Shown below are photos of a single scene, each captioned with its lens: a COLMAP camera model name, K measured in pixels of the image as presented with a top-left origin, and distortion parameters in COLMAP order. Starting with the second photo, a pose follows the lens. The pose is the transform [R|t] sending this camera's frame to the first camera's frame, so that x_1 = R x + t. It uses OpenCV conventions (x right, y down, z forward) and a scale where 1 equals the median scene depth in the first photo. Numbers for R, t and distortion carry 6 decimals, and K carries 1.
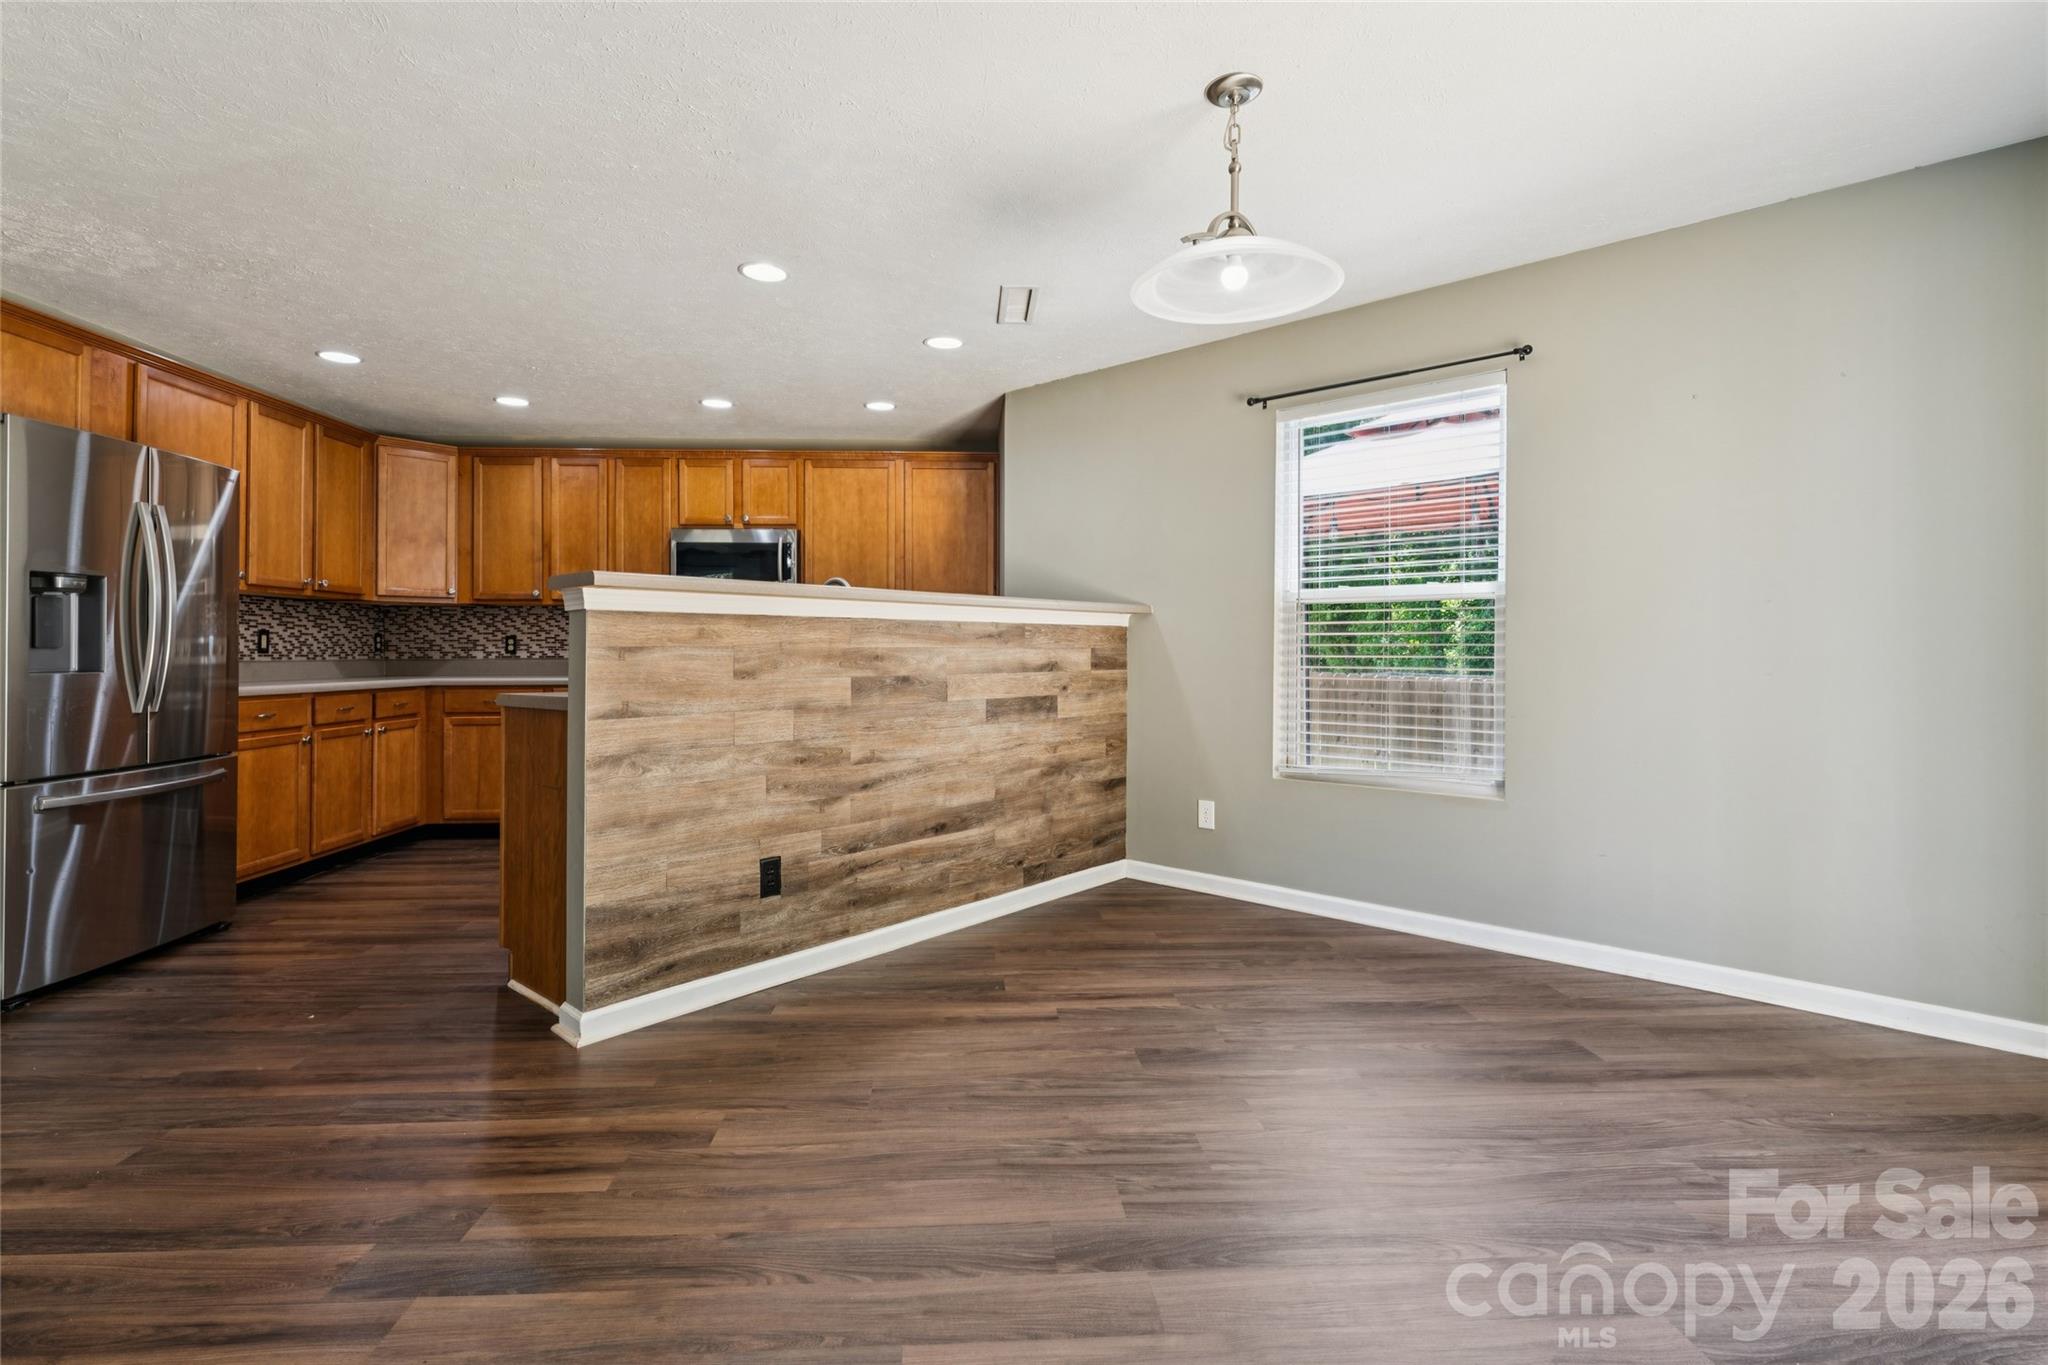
lens RADIAL K [[931.3, 0, 994.7], [0, 931.3, 651.8], [0, 0, 1]] dist [0.001444, 0.000005]
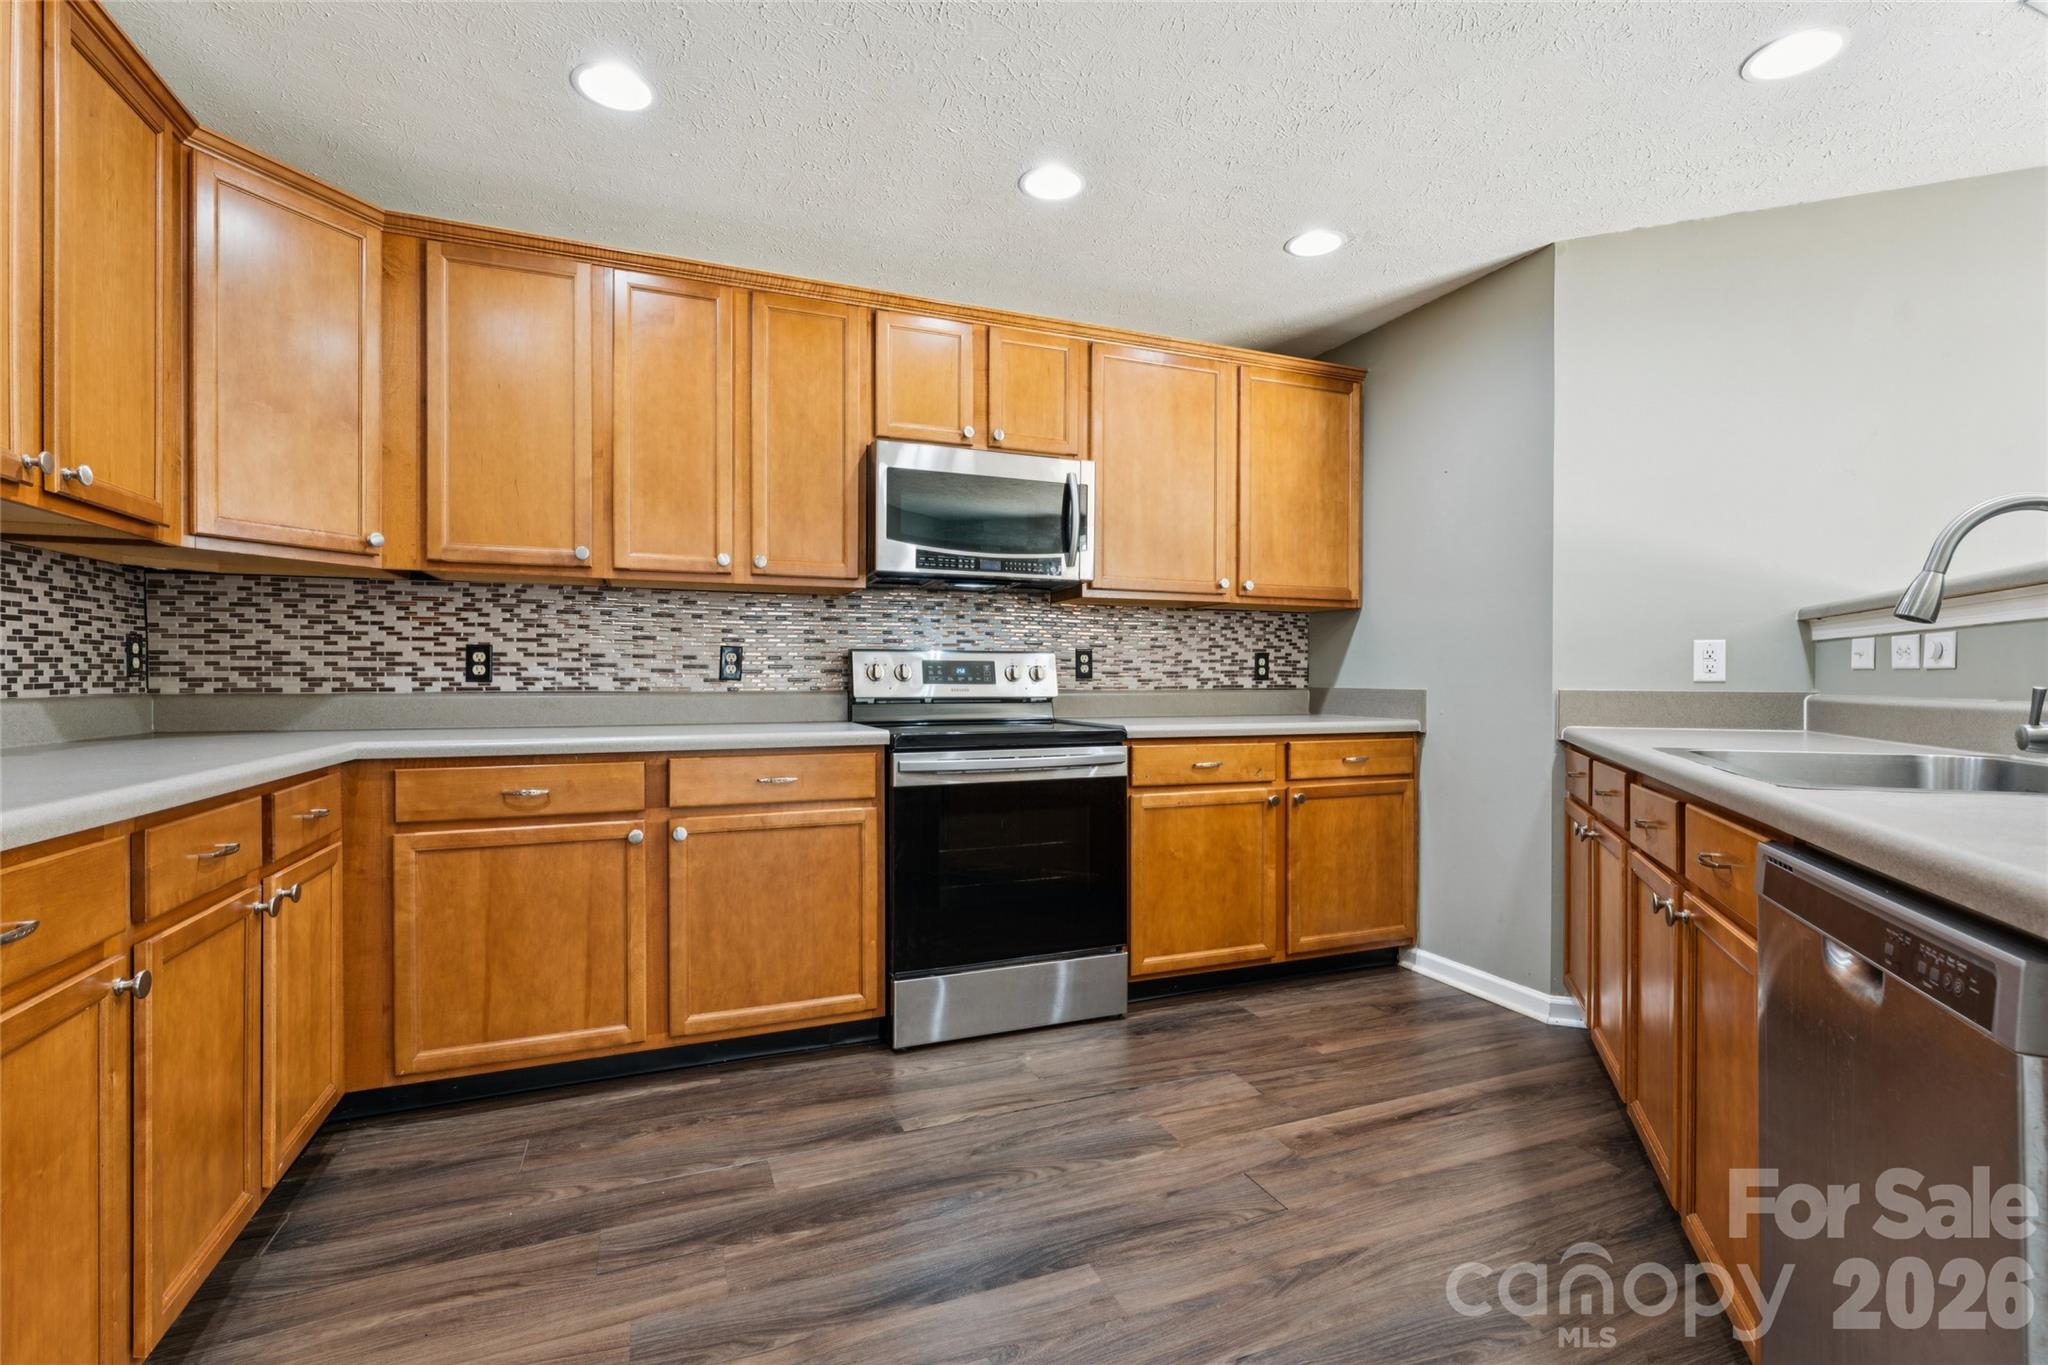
lens RADIAL K [[931.3, 0, 1022.9], [0, 931.3, 685.2], [0, 0, 1]] dist [0.001444, 0.000005]
pose [[0.943998, 0.001602, 0.329946, -0.459737], [-0.003245, 0.999985, 0.004428, 0.000685], [-0.329934, -0.005251, 0.943989, 0.509383]]
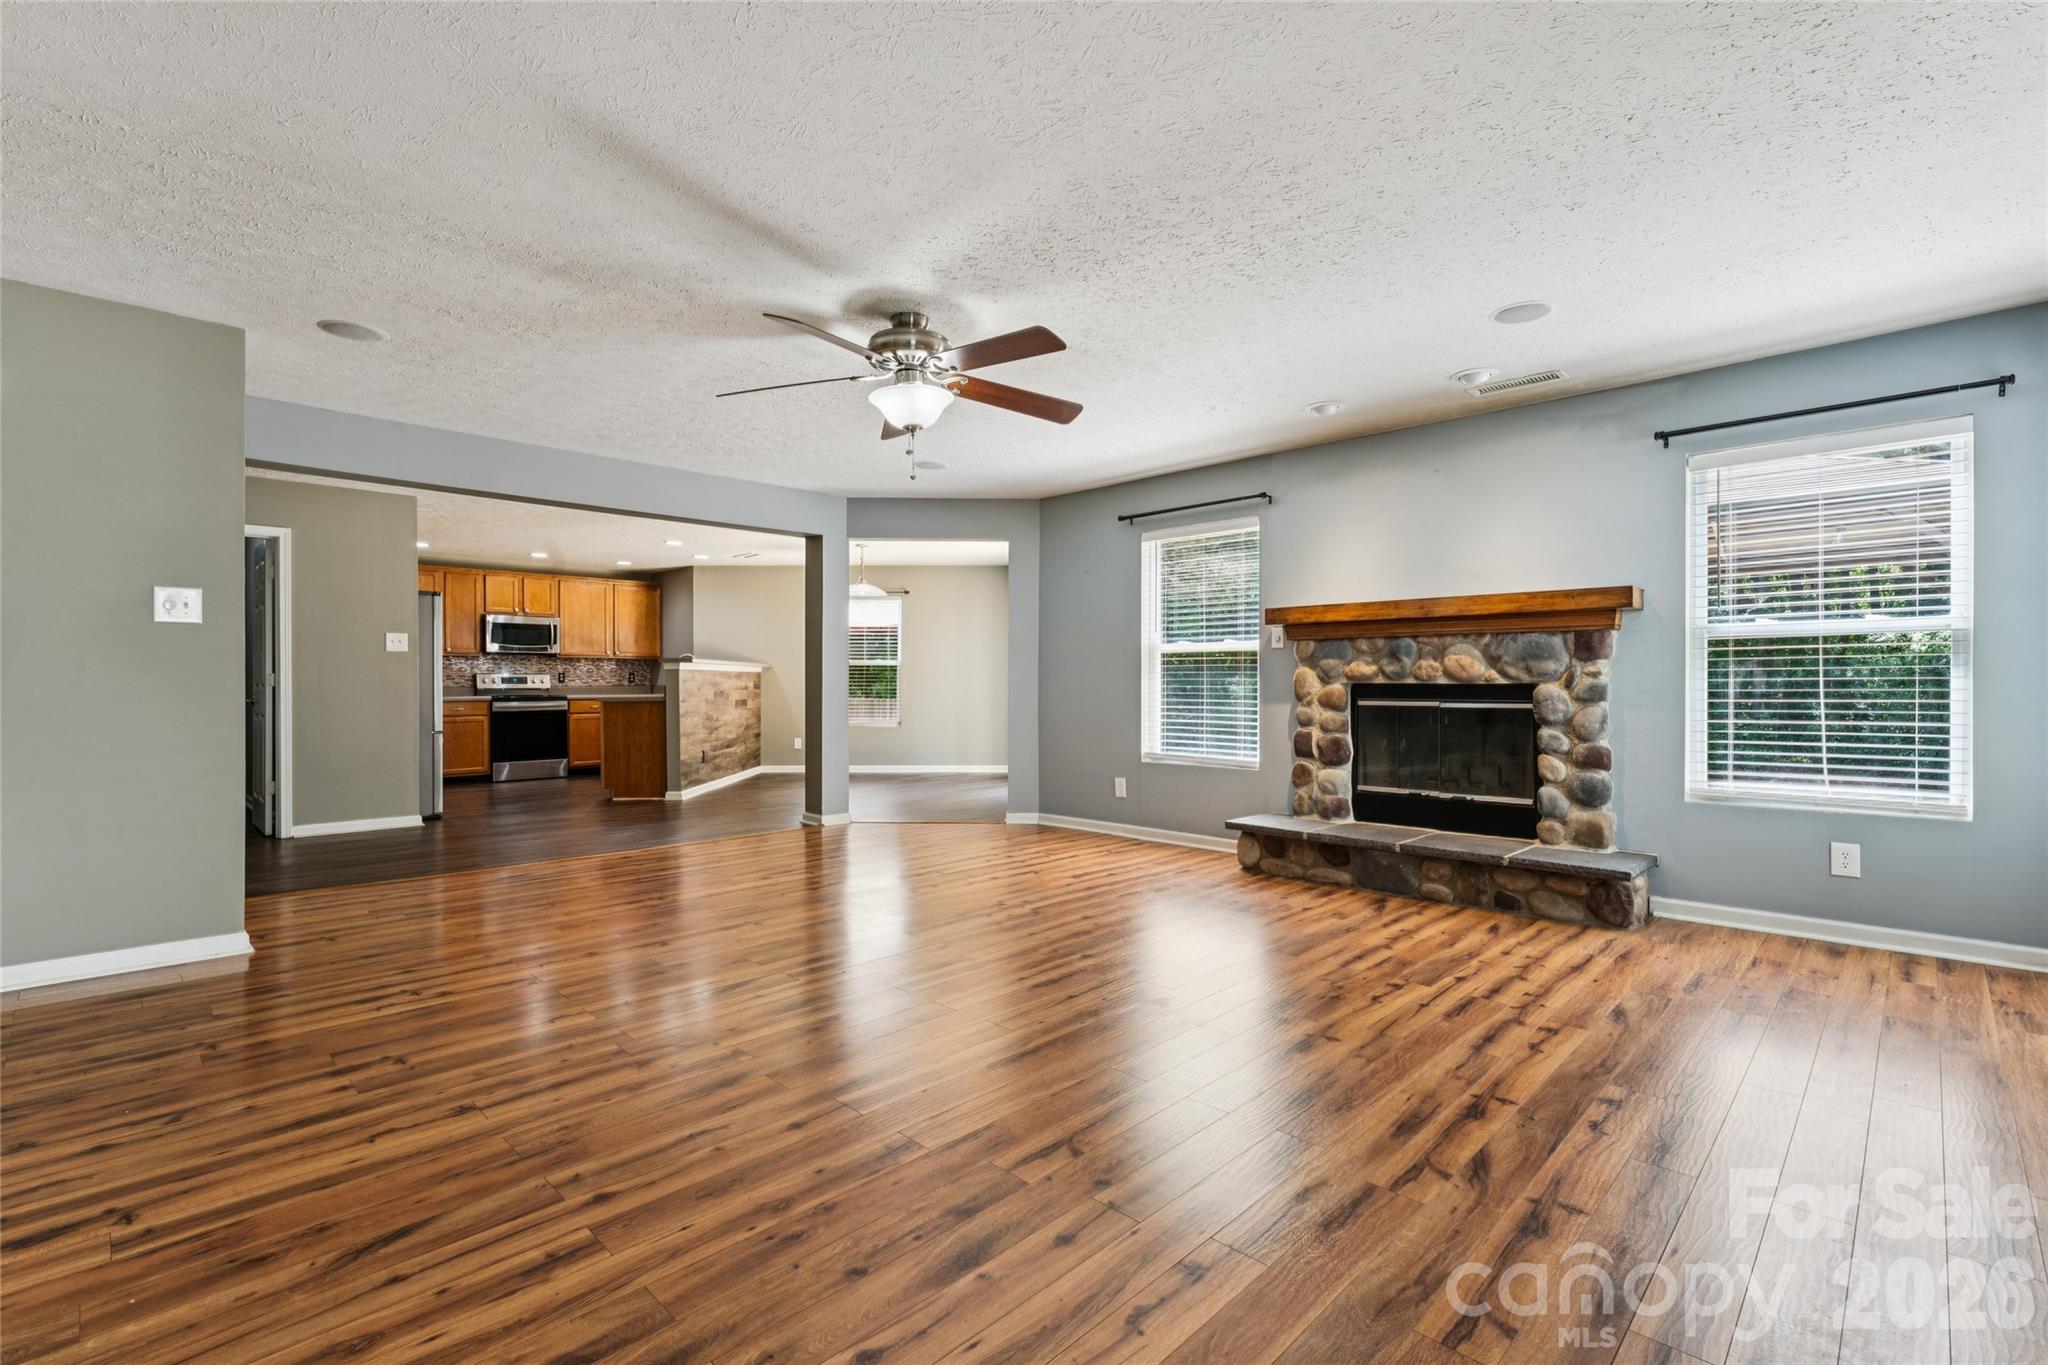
lens RADIAL K [[931.3, 0, 1029.4], [0, 931.3, 673.8], [0, 0, 1]] dist [0.001444, 0.000005]
pose [[0.727894, 0.003749, 0.685679, -0.850605], [0.002754, 0.999961, -0.008392, 0.000386], [-0.685684, 0.007997, 0.727856, -1.062110]]
